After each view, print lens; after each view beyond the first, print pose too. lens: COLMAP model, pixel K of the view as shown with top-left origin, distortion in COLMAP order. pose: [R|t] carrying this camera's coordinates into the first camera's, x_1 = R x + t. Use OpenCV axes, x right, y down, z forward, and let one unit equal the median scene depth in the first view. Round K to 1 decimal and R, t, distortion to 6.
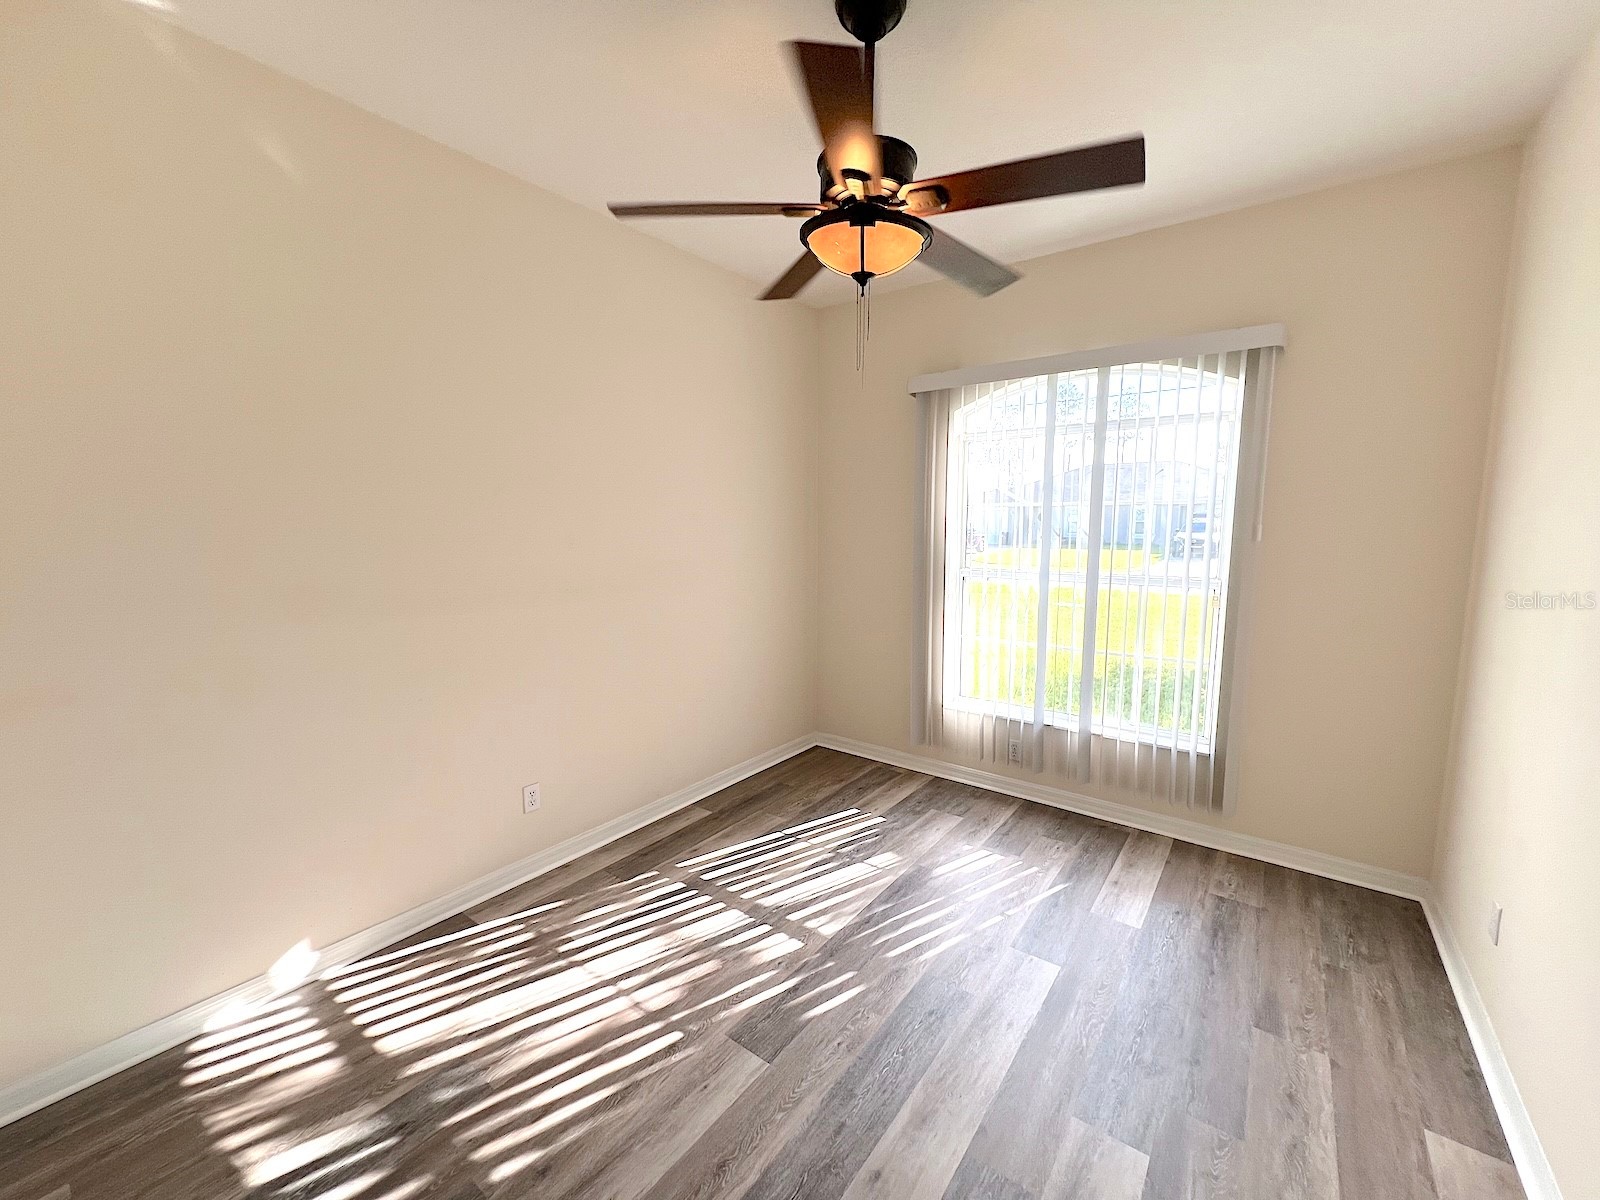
lens RADIAL K [[643.7, 0, 800.6], [0, 643.7, 600.6], [0, 0, 1]] dist [-0.004876, 0.001287]
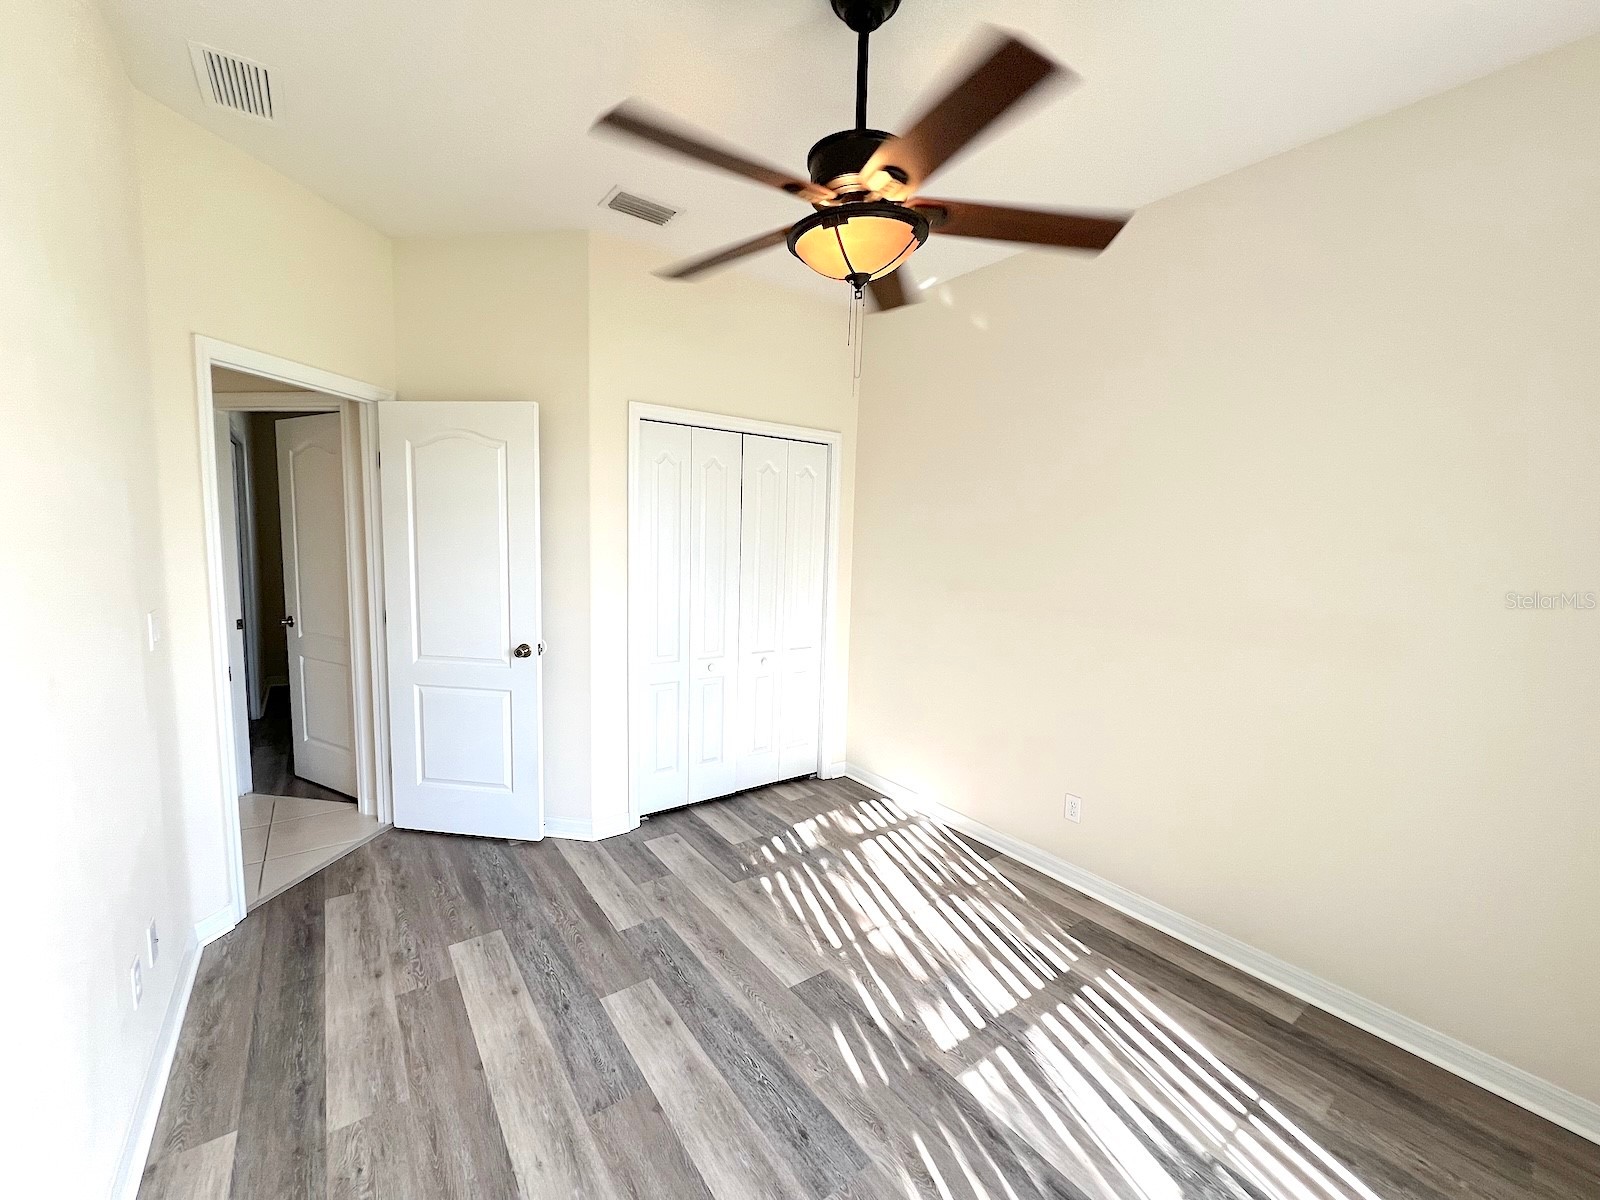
lens RADIAL K [[643.7, 0, 800.0], [0, 643.7, 599.3], [0, 0, 1]] dist [-0.004876, 0.001287]
pose [[-0.282348, 0.087011, -0.955358, 0.889759], [-0.145237, 0.980521, 0.132226, -0.132149], [0.948254, 0.176087, -0.264211, 1.044334]]
